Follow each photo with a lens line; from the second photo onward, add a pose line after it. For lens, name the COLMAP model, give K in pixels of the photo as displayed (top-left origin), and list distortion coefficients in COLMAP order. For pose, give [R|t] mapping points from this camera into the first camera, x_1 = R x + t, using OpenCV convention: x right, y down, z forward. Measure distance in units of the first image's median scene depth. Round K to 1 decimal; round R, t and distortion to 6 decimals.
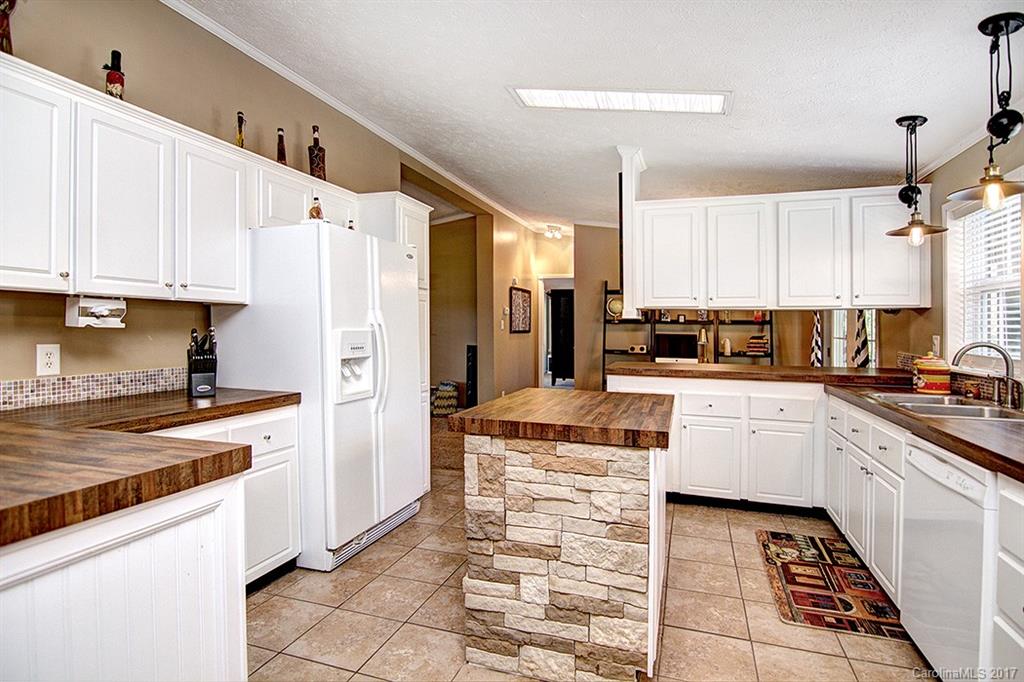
lens RADIAL K [[516.8, 0, 518.0], [0, 516.8, 335.7], [0, 0, 1]] dist [-0.014849, -0.004601]
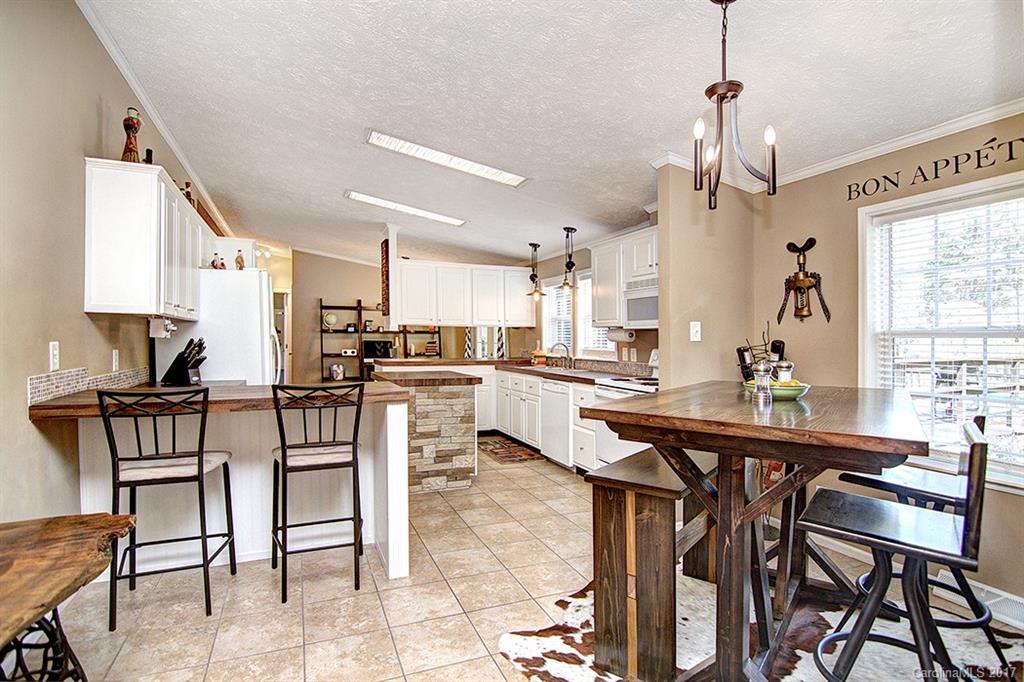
lens RADIAL K [[516.8, 0, 519.5], [0, 516.8, 344.3], [0, 0, 1]] dist [-0.014849, -0.004601]
pose [[0.747851, -0.011568, 0.663766, -0.581603], [0.009643, 0.999932, 0.006561, 0.001413], [-0.663796, 0.001494, 0.747912, -0.482971]]
